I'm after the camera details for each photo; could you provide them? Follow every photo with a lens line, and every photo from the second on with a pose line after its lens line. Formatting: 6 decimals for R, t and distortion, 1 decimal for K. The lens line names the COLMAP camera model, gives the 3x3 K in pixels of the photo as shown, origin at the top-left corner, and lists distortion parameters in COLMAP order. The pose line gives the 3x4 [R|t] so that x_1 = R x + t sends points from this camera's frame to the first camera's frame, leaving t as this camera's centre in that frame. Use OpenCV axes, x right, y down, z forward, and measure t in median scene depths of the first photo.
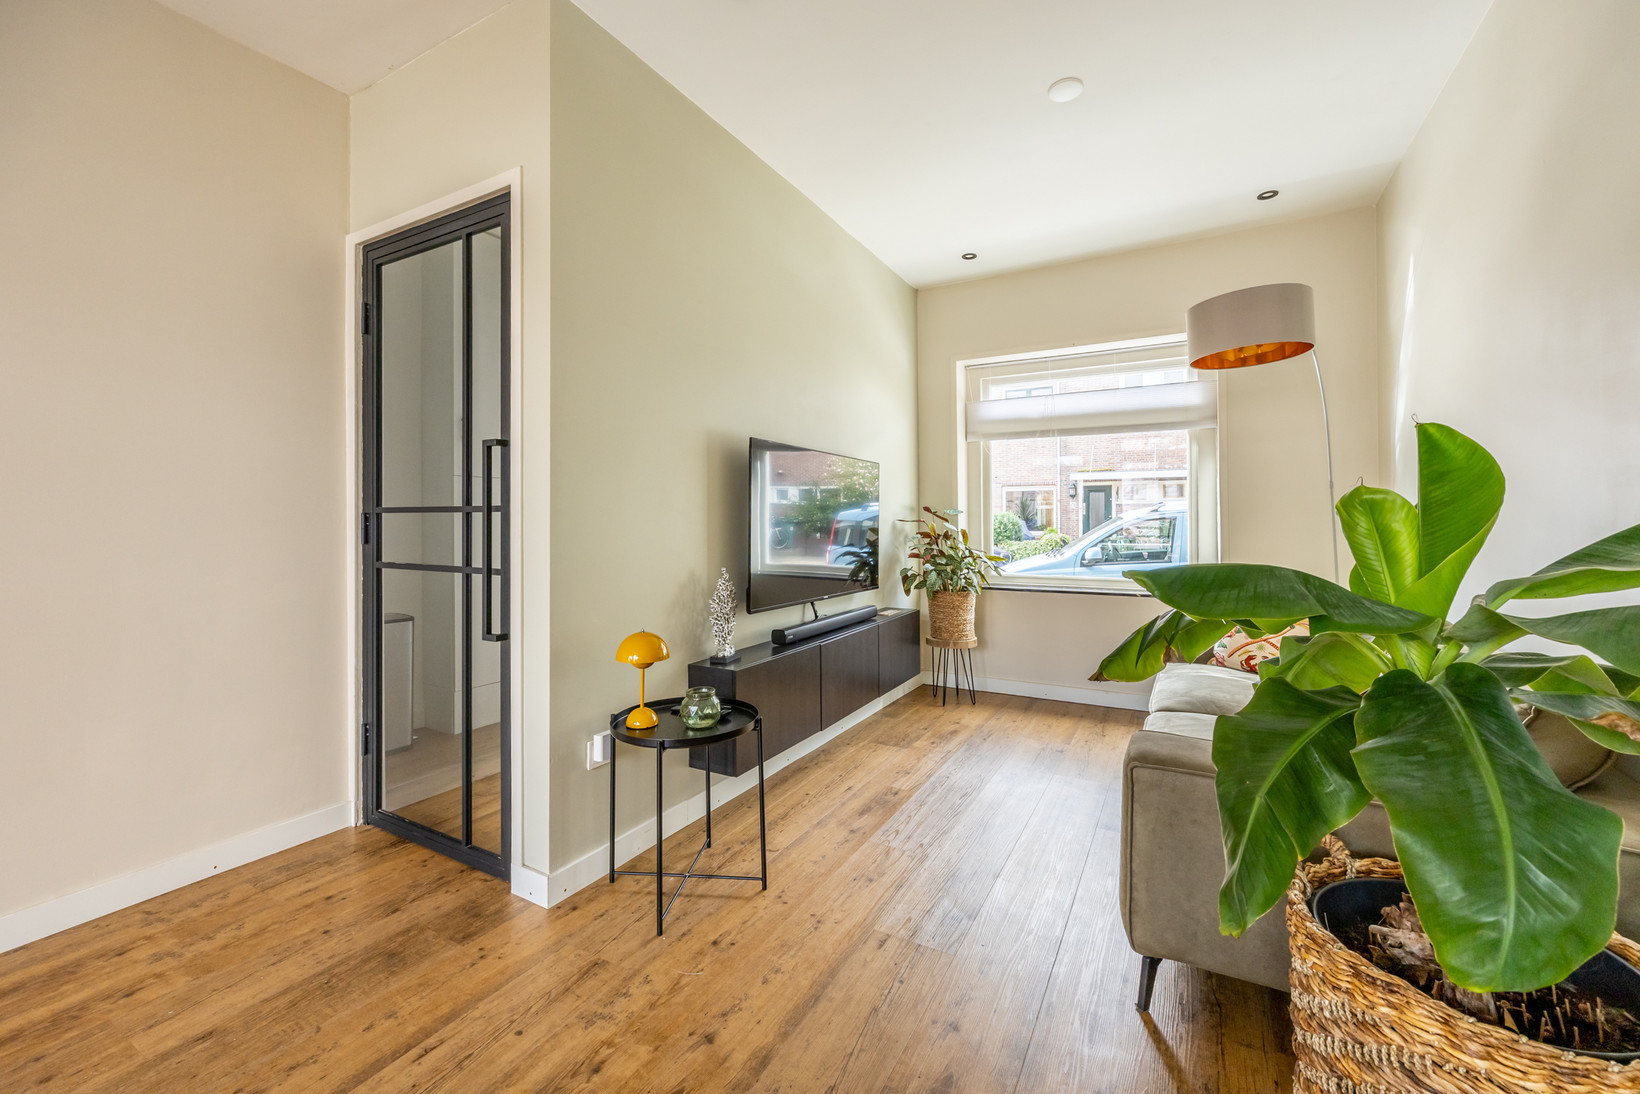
lens RADIAL K [[653.9, 0, 820.9], [0, 653.9, 518.1], [0, 0, 1]] dist [-0.000425, 0.000003]
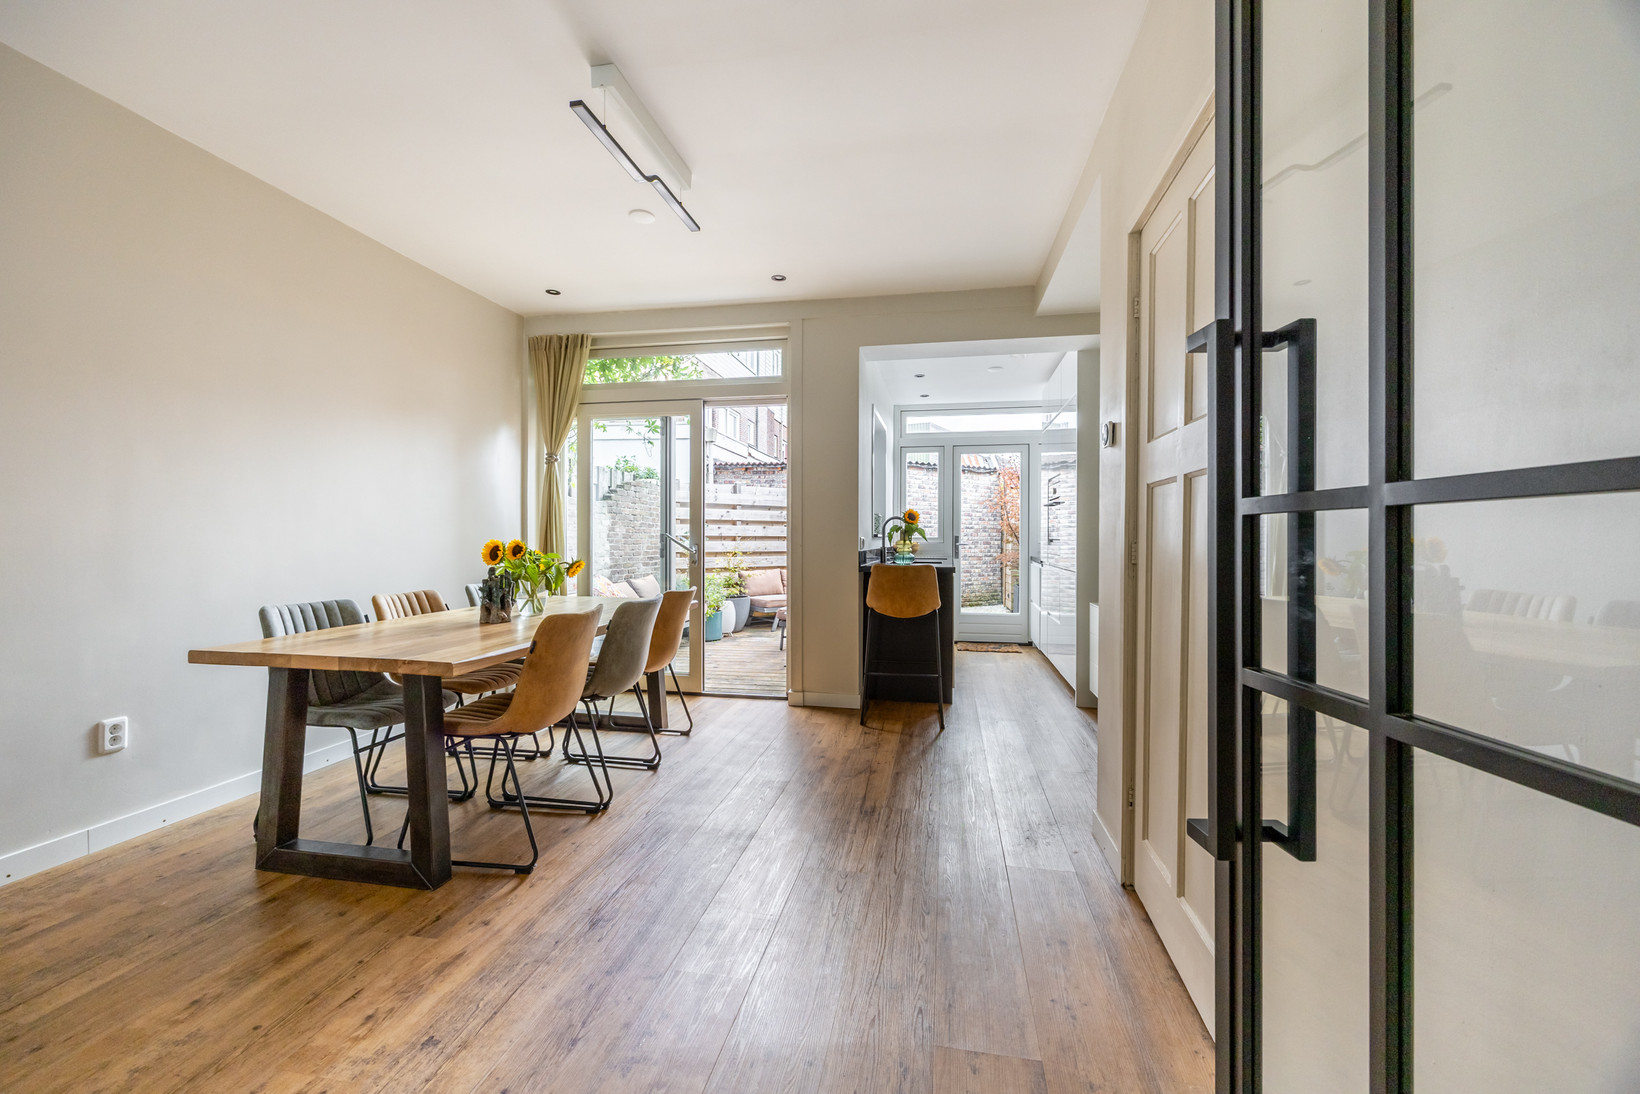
lens RADIAL K [[653.9, 0, 821.5], [0, 653.9, 528.7], [0, 0, 1]] dist [-0.000425, 0.000003]
pose [[-0.949561, -0.003215, -0.313566, -0.408664], [0.002905, 0.999814, -0.019047, 0.007546], [0.313569, -0.018997, -0.949375, 1.309764]]
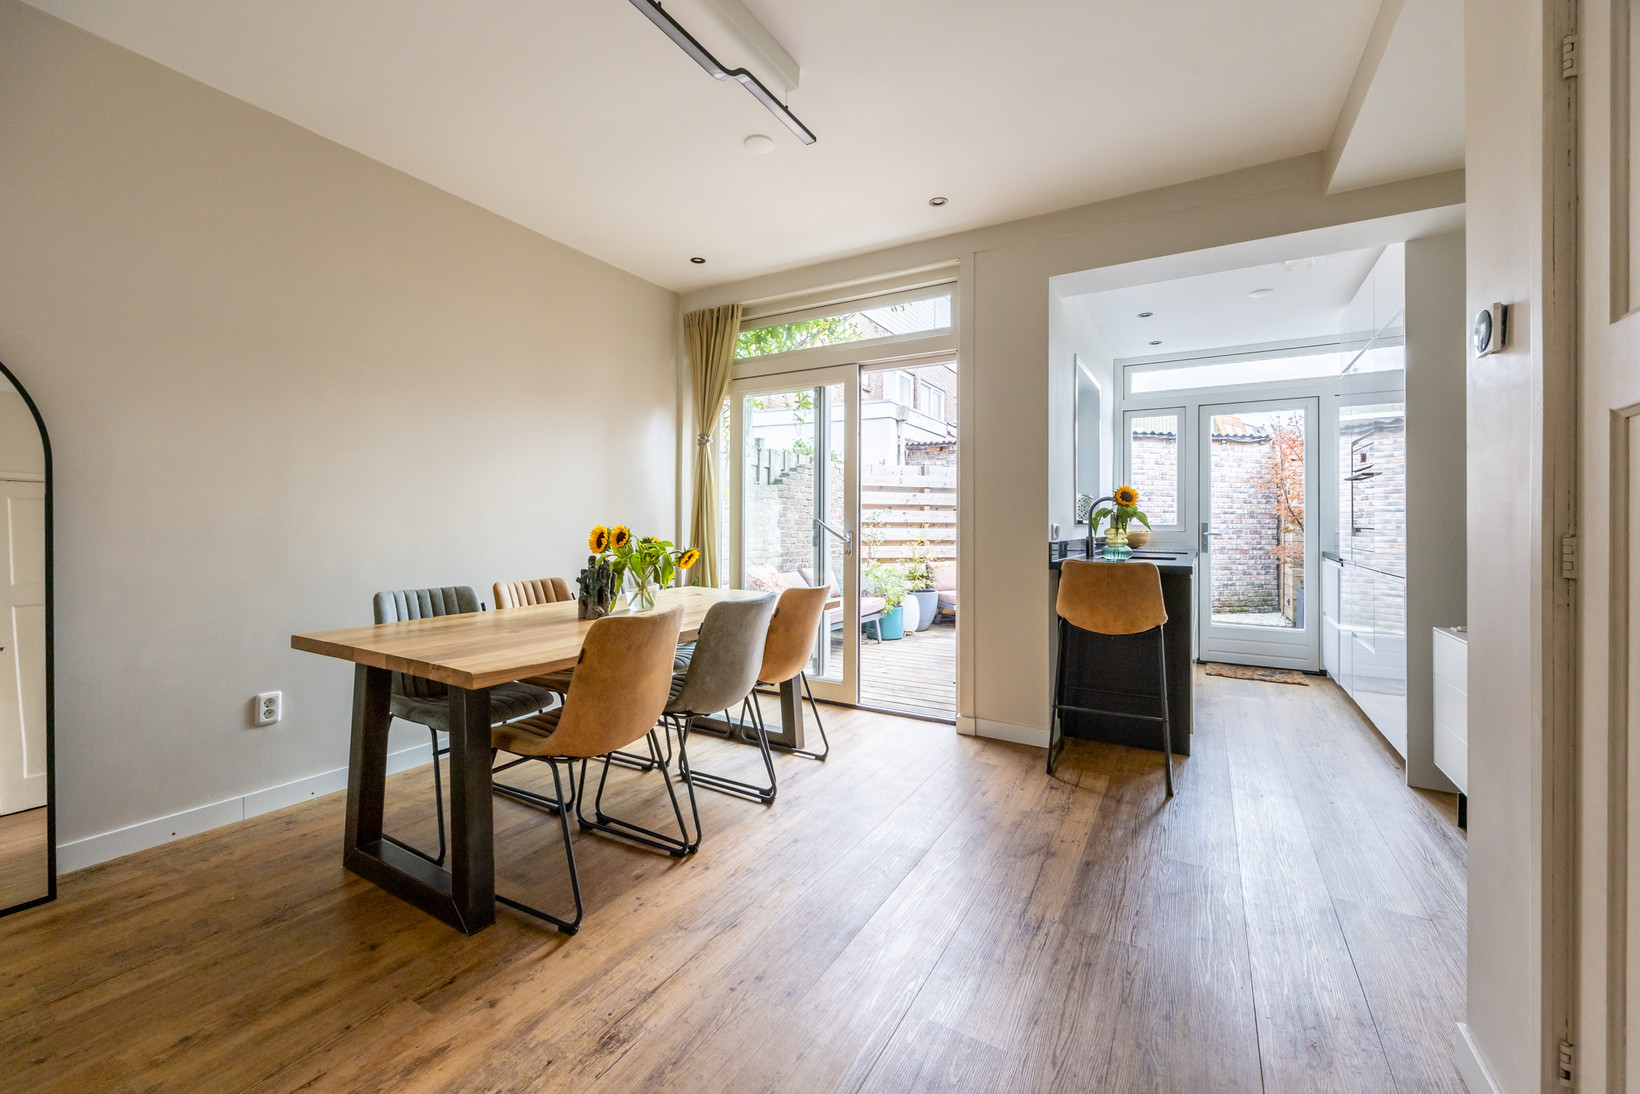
lens RADIAL K [[664.5, 0, 796.8], [0, 664.5, 511.2], [0, 0, 1]] dist [0.001285, -0.000619]
pose [[-0.999066, -0.001457, 0.043193, -0.666544], [-0.002567, 0.999668, -0.025652, 0.006917], [-0.043142, -0.025739, -0.998737, 0.971340]]
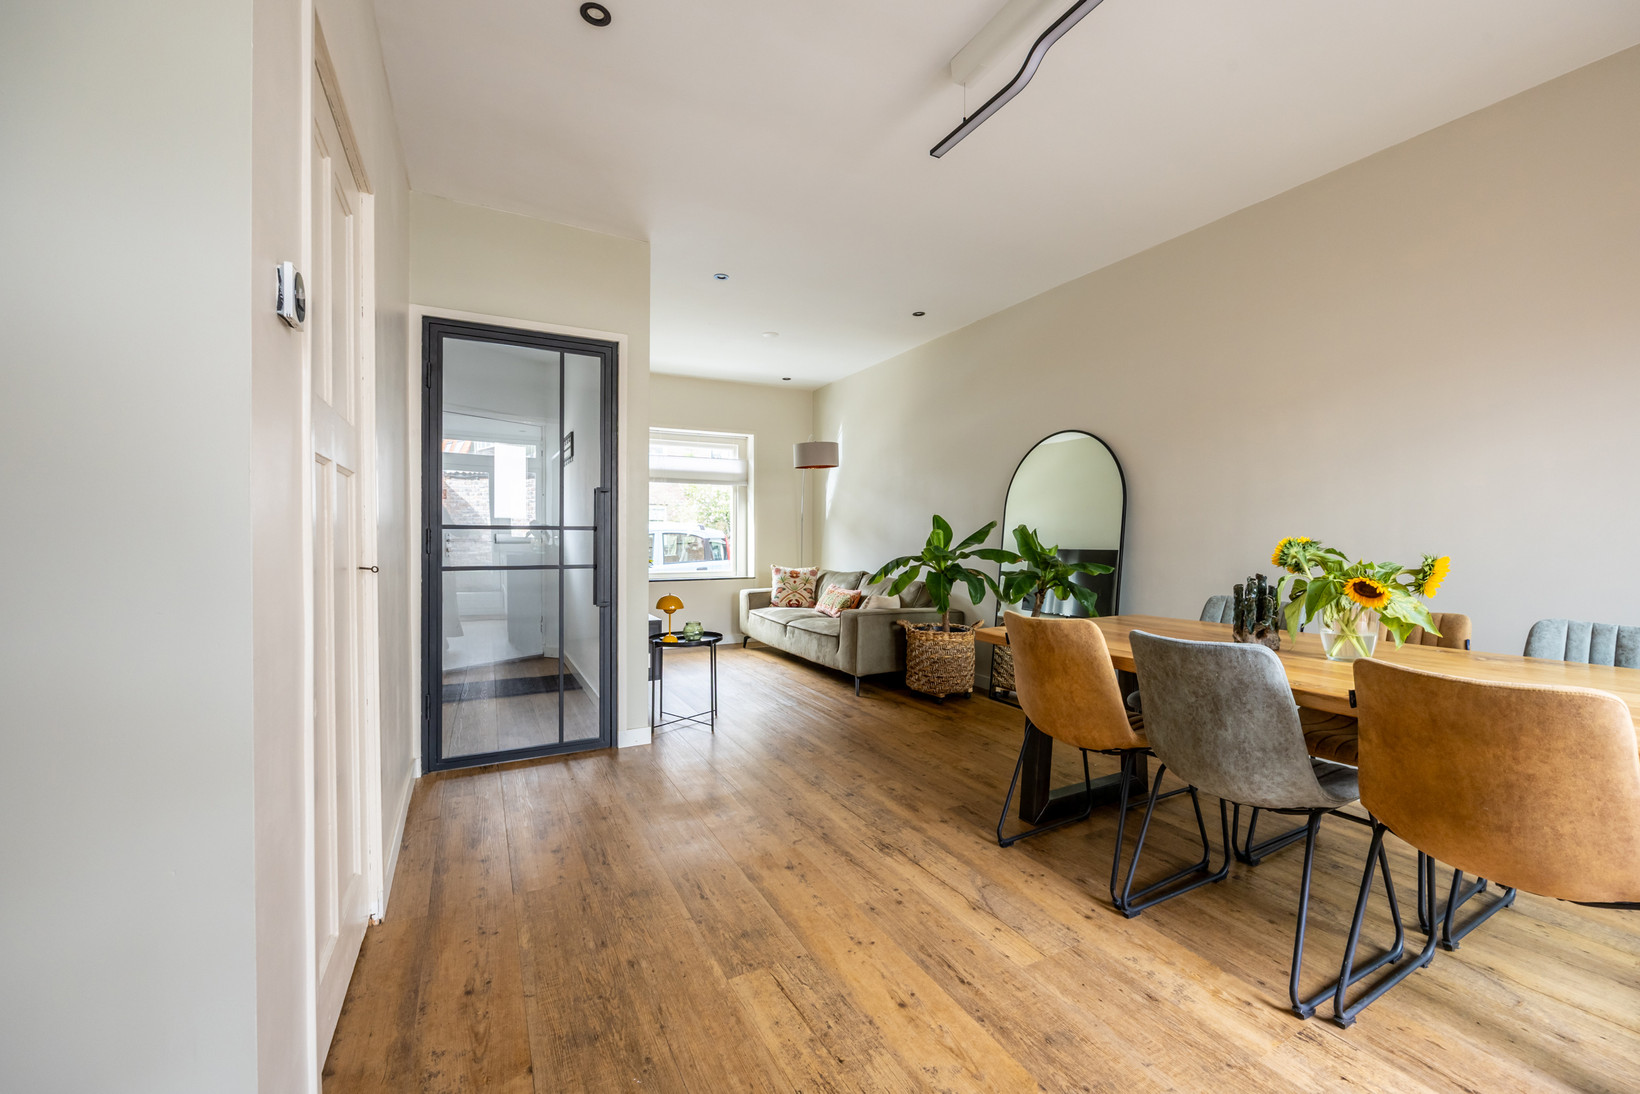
lens RADIAL K [[653.9, 0, 822.7], [0, 653.9, 538.9], [0, 0, 1]] dist [-0.000425, 0.000003]
pose [[0.543390, -0.000673, 0.839480, -1.607645], [-0.005201, 0.999978, 0.004168, 0.004206], [-0.839464, -0.006631, 0.543375, -0.490196]]
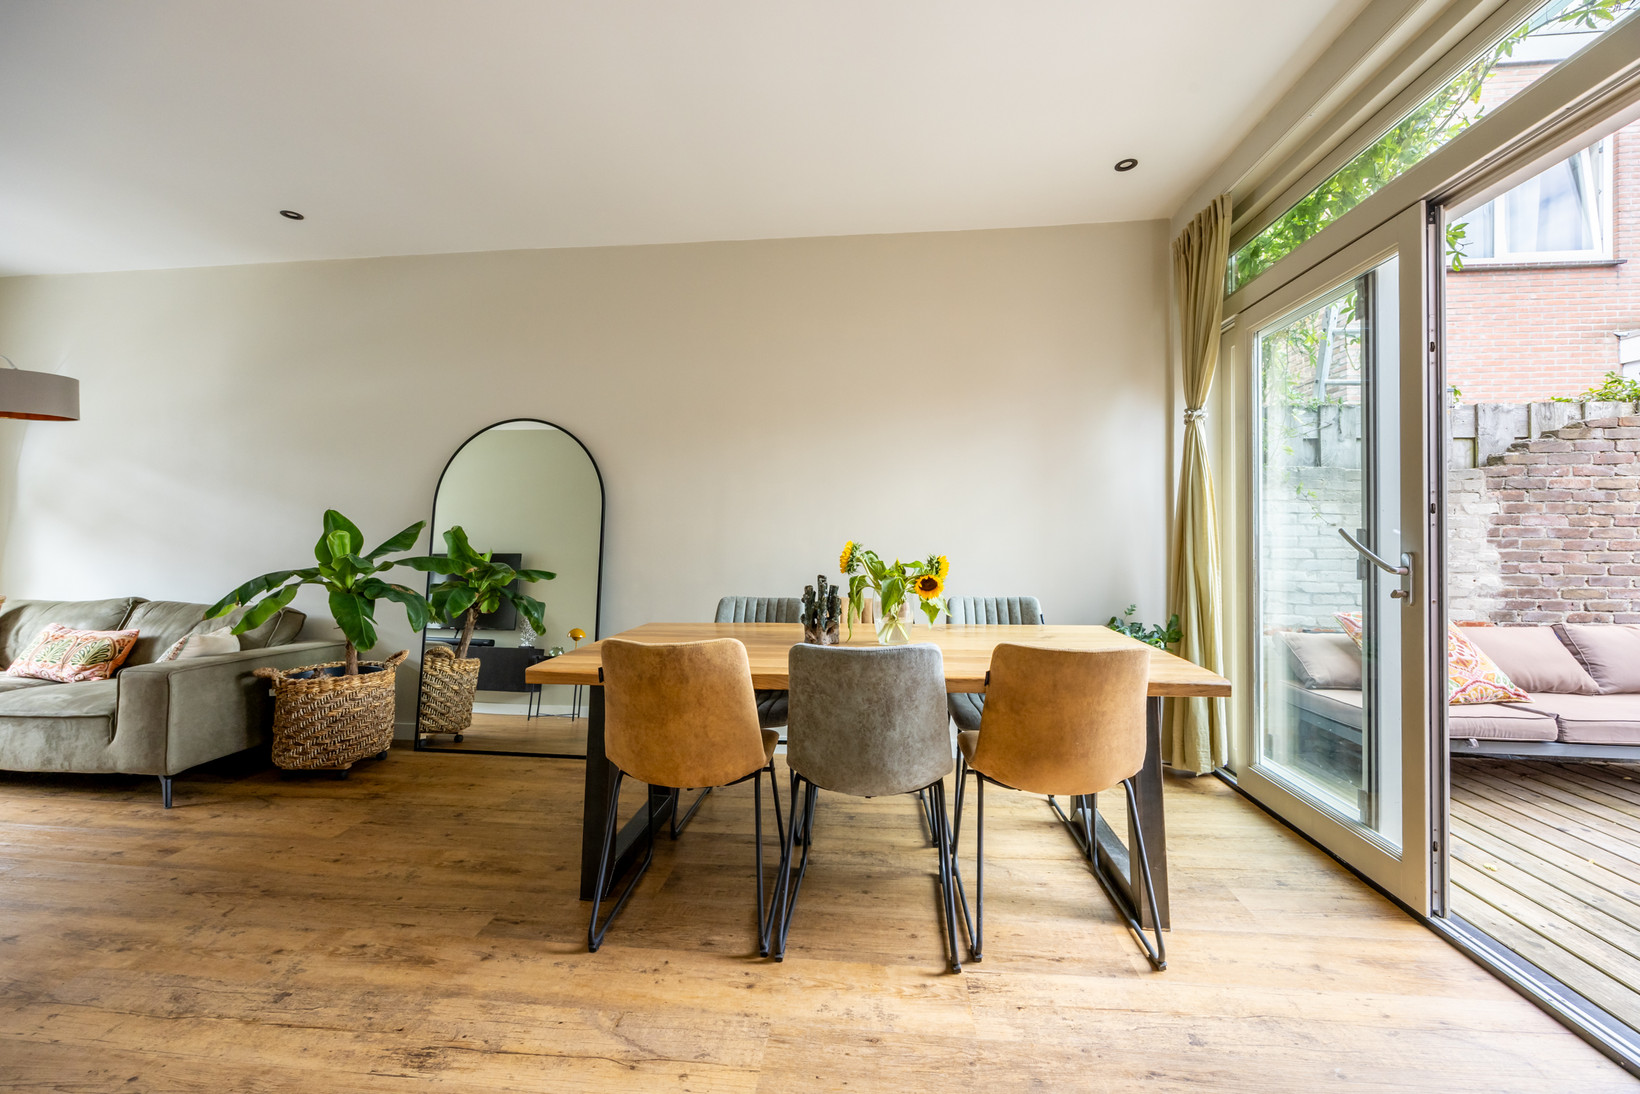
lens RADIAL K [[630.1, 0, 829.0], [0, 630.1, 534.5], [0, 0, 1]] dist [-0.002489, -0.000751]
pose [[-0.395809, 0.009048, 0.918288, -1.328733], [-0.002464, 0.999937, -0.010915, 0.001468], [-0.918329, -0.006583, -0.395762, -0.017322]]
